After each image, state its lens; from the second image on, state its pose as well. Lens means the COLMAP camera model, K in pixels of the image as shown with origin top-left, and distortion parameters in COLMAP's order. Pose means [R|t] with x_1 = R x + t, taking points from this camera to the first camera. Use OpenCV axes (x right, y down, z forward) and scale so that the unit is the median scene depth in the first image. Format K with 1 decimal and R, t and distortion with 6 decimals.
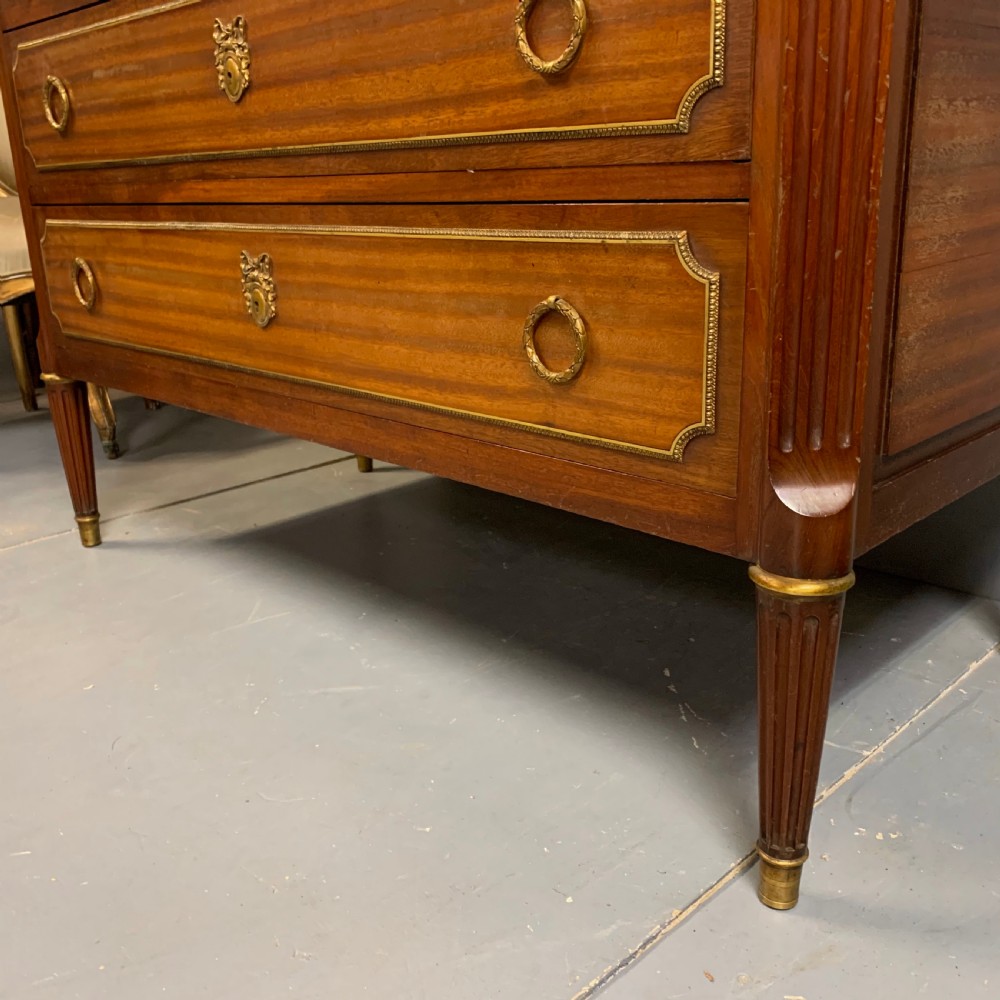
lens RADIAL K [[1038.4, 0, 487.1], [0, 1038.4, 499.4], [0, 0, 1]] dist [0.068365, -0.216861]
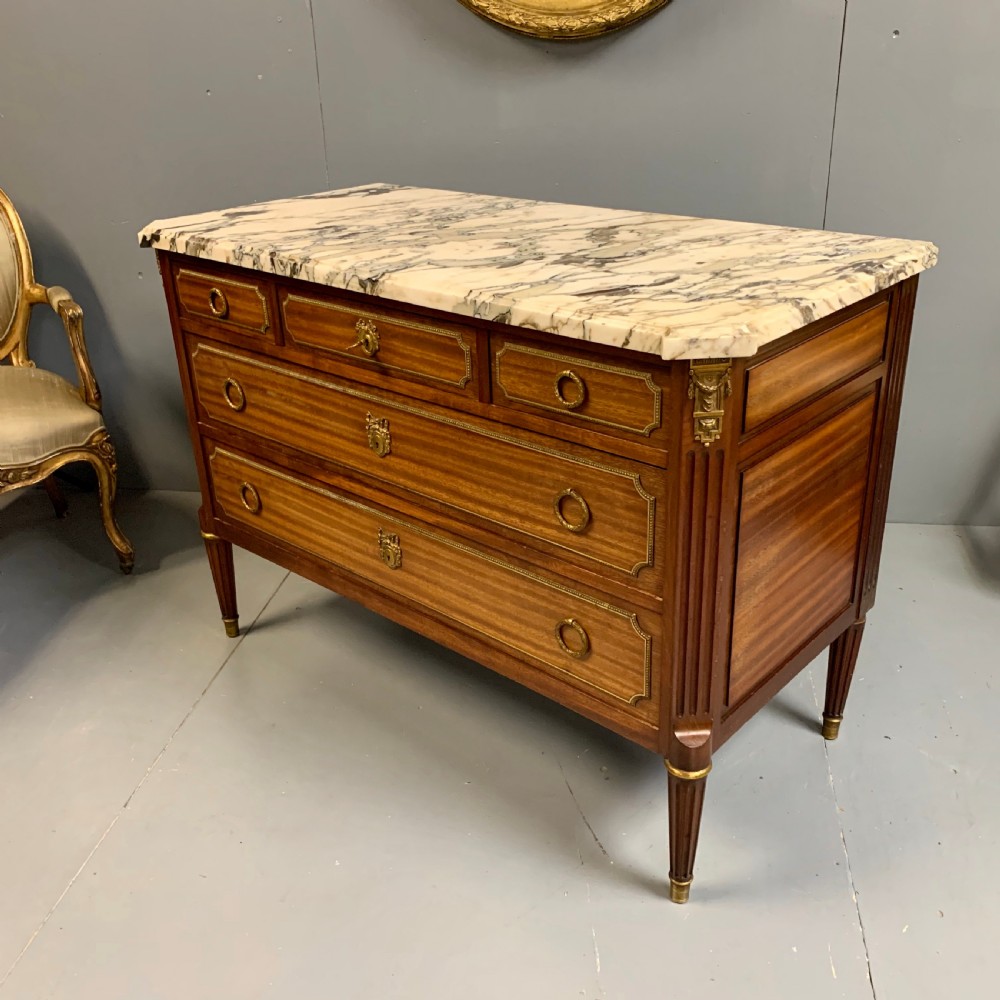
lens RADIAL K [[1018.5, 0, 501.1], [0, 1018.5, 490.7], [0, 0, 1]] dist [0.168702, -0.451171]
pose [[0.997351, -0.022752, 0.069088, -0.168324], [0.014621, 0.993143, 0.115992, -0.556227], [-0.071253, -0.114674, 0.990845, -0.776236]]
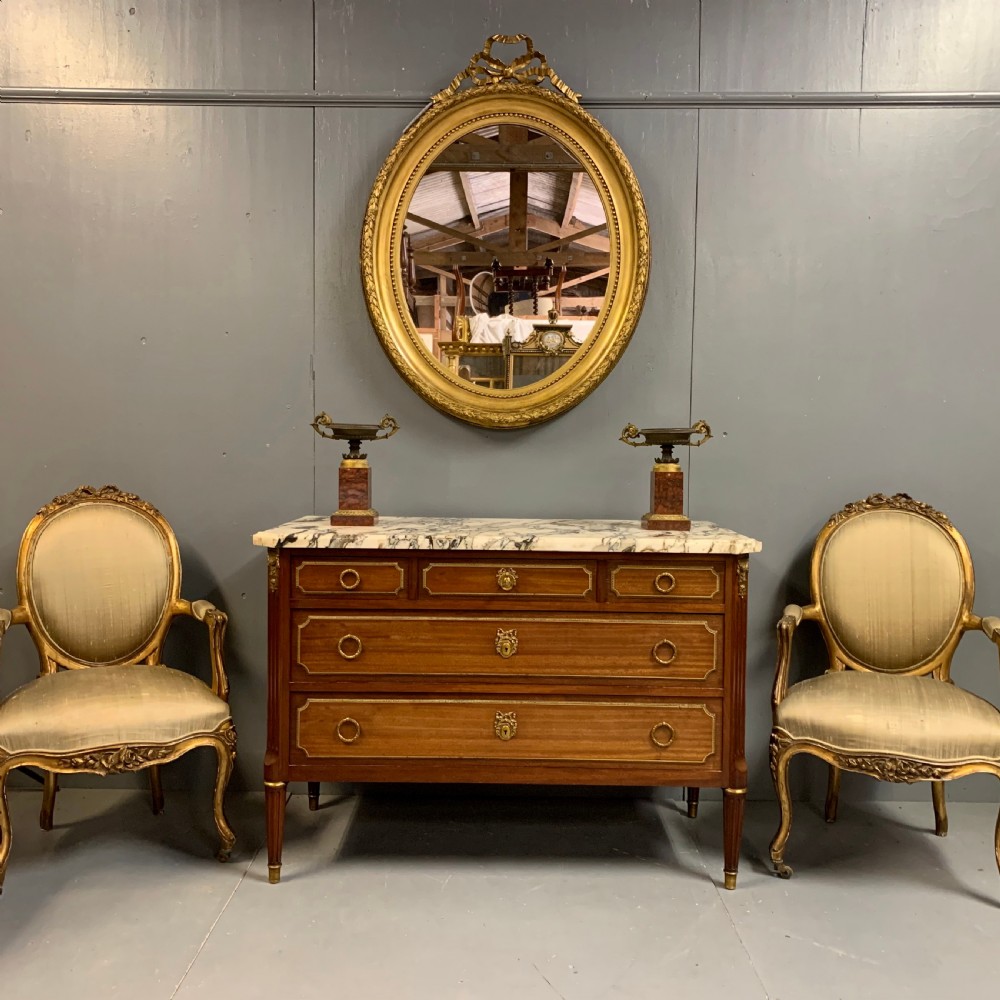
lens RADIAL K [[1012.2, 0, 498.6], [0, 1012.2, 488.5], [0, 0, 1]] dist [0.185332, -0.510454]
pose [[0.696584, 0.015358, 0.717311, -2.320957], [0.180763, 0.963763, -0.196175, -0.309895], [-0.694331, 0.266316, 0.668566, -0.942396]]
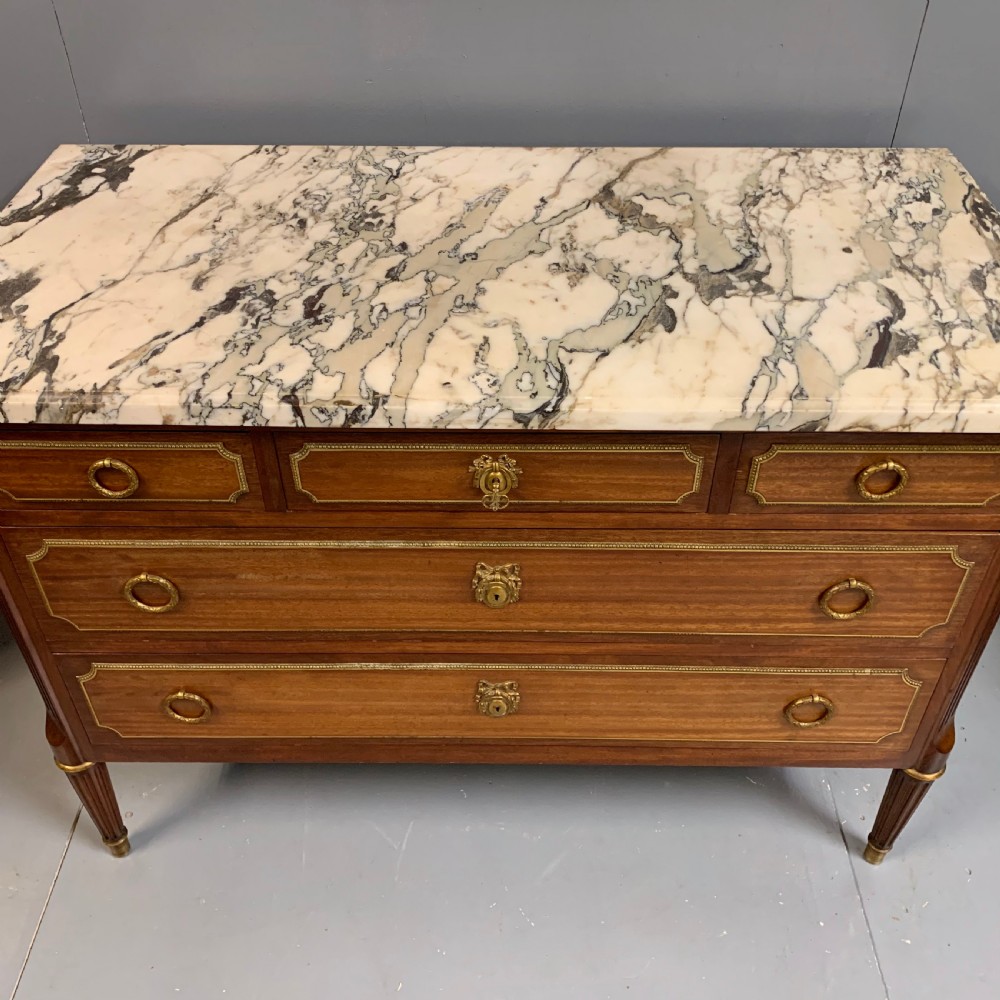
lens RADIAL K [[1029.4, 0, 500.0], [0, 1029.4, 500.0], [0, 0, 1]] dist [0.122142, -0.325393]
pose [[0.701464, -0.432788, 0.566253, -0.949599], [0.191789, 0.879831, 0.434872, -1.107335], [-0.686414, -0.196446, 0.700175, 0.162803]]
